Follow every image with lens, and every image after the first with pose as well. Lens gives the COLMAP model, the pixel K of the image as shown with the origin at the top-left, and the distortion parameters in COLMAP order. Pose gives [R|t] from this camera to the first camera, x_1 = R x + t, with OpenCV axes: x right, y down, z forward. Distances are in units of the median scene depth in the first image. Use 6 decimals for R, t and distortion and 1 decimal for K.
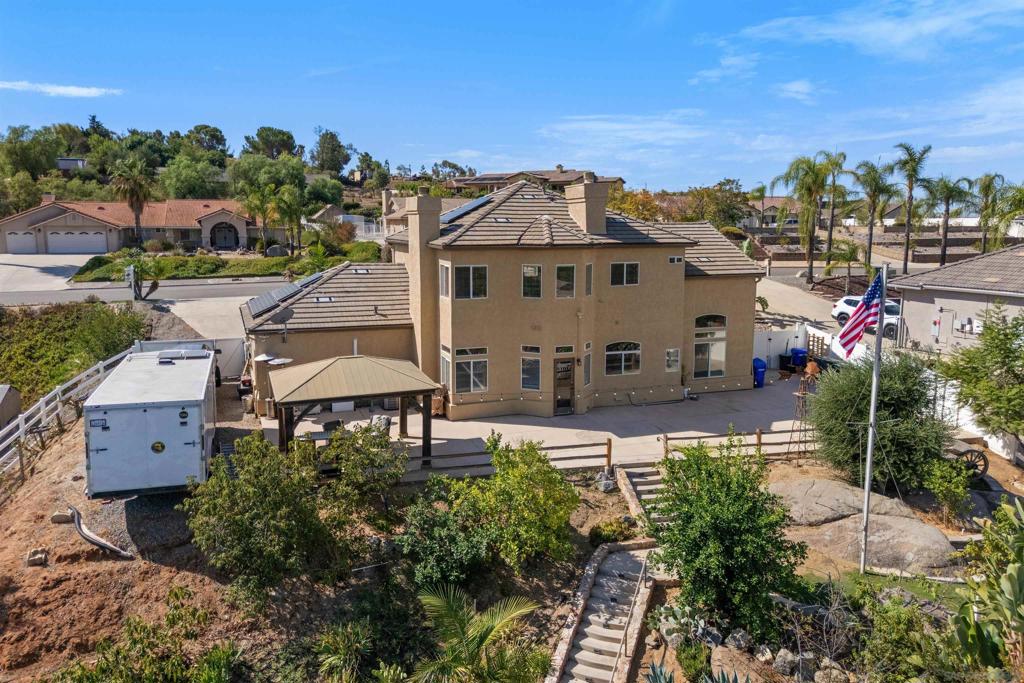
lens RADIAL K [[753.4, 0, 510.7], [0, 753.4, 335.4], [0, 0, 1]] dist [0.081785, -0.083039]
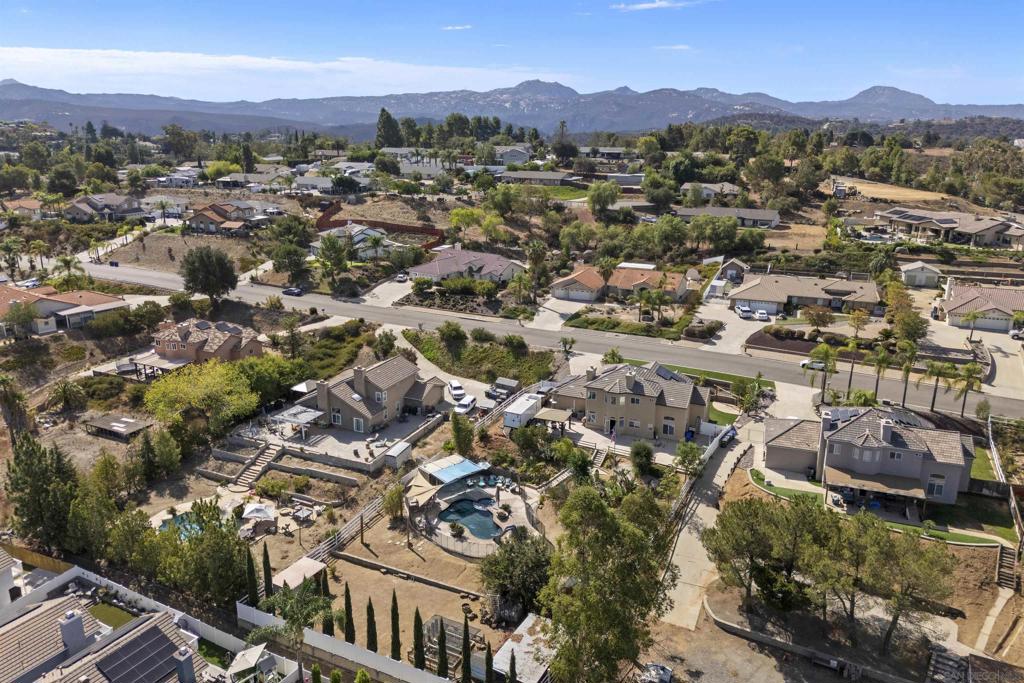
lens RADIAL K [[753.4, 0, 510.7], [0, 753.4, 335.4], [0, 0, 1]] dist [0.081785, -0.083039]
pose [[0.725220, 0.190231, -0.661716, 1.844887], [-0.103909, 0.980306, 0.167938, -0.839081], [0.680631, -0.053033, 0.730704, -1.821426]]
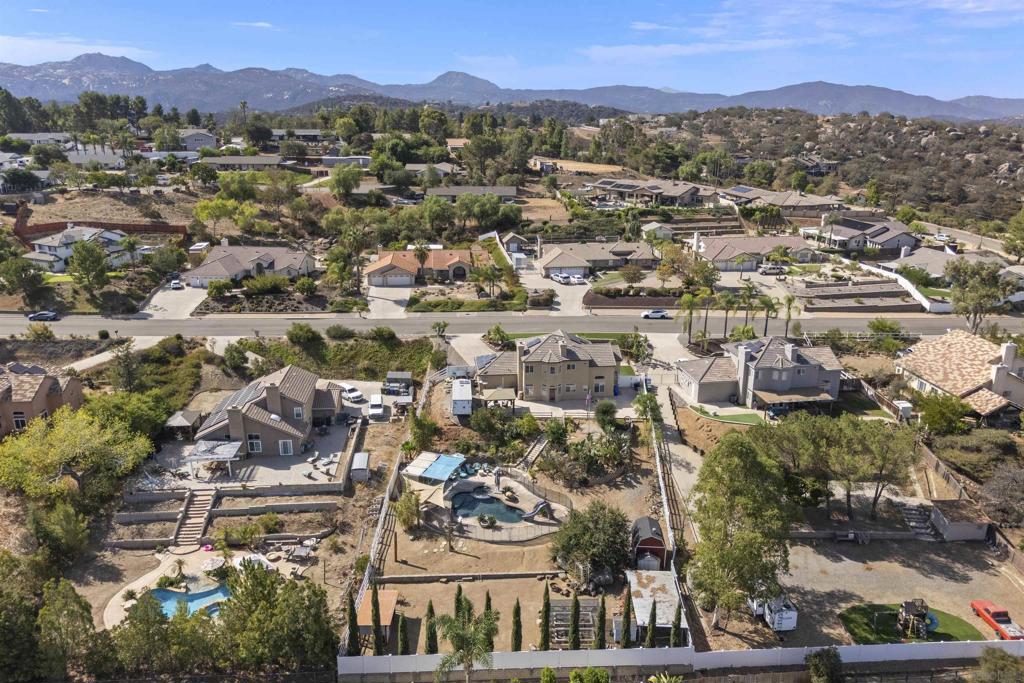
lens RADIAL K [[753.4, 0, 510.7], [0, 753.4, 335.4], [0, 0, 1]] dist [0.081785, -0.083039]
pose [[0.967237, 0.075097, -0.242514, 0.697454], [-0.037689, 0.987139, 0.155359, -0.744523], [0.251062, -0.141129, 0.957628, -2.466480]]
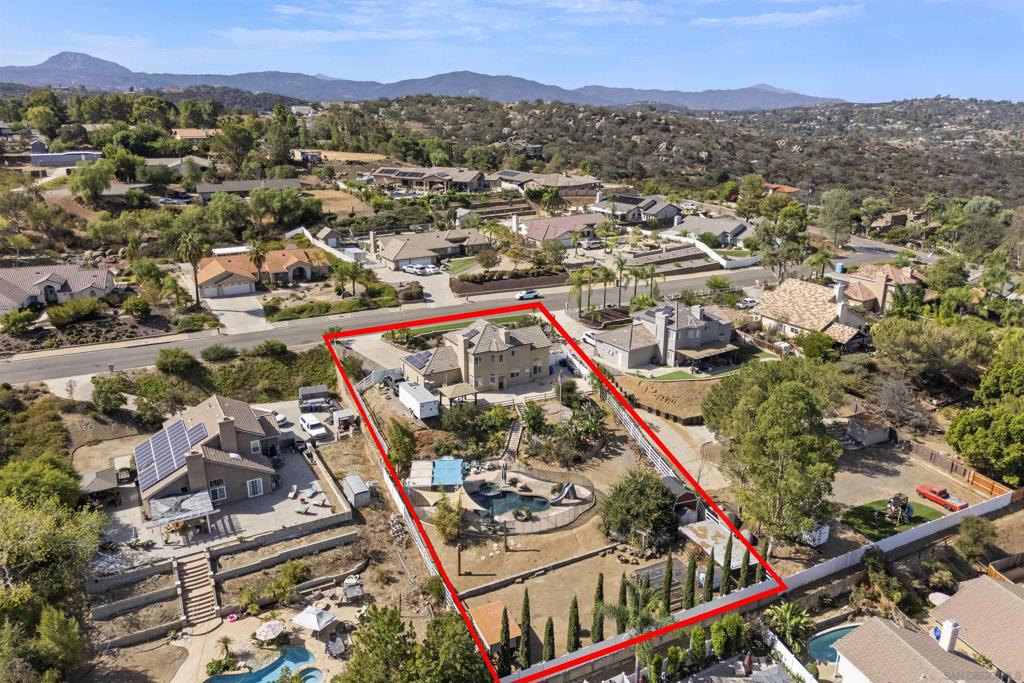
lens RADIAL K [[753.4, 0, 510.7], [0, 753.4, 335.4], [0, 0, 1]] dist [0.081785, -0.083039]
pose [[0.985850, -0.052875, 0.159071, -0.435255], [0.025768, 0.985472, 0.167872, -0.740648], [-0.165636, -0.161397, 0.972890, -2.487219]]
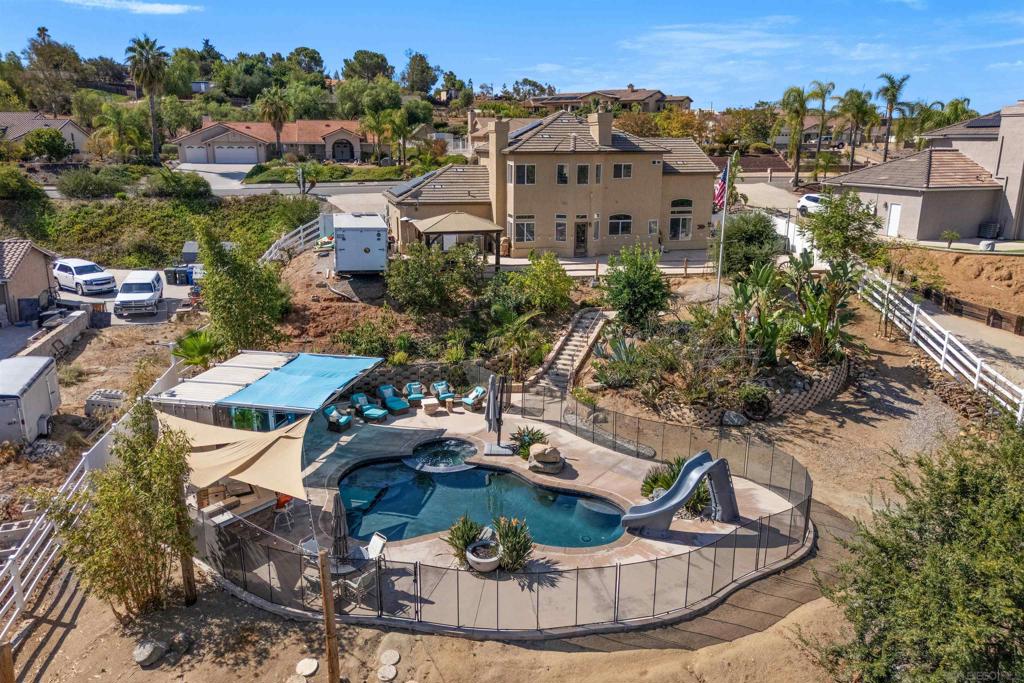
lens RADIAL K [[753.4, 0, 510.7], [0, 753.4, 335.4], [0, 0, 1]] dist [0.081785, -0.083039]
pose [[0.994380, 0.027571, -0.102220, 0.081509], [-0.016875, 0.994428, 0.104057, 0.094131], [0.104519, -0.101747, 0.989304, -0.597151]]
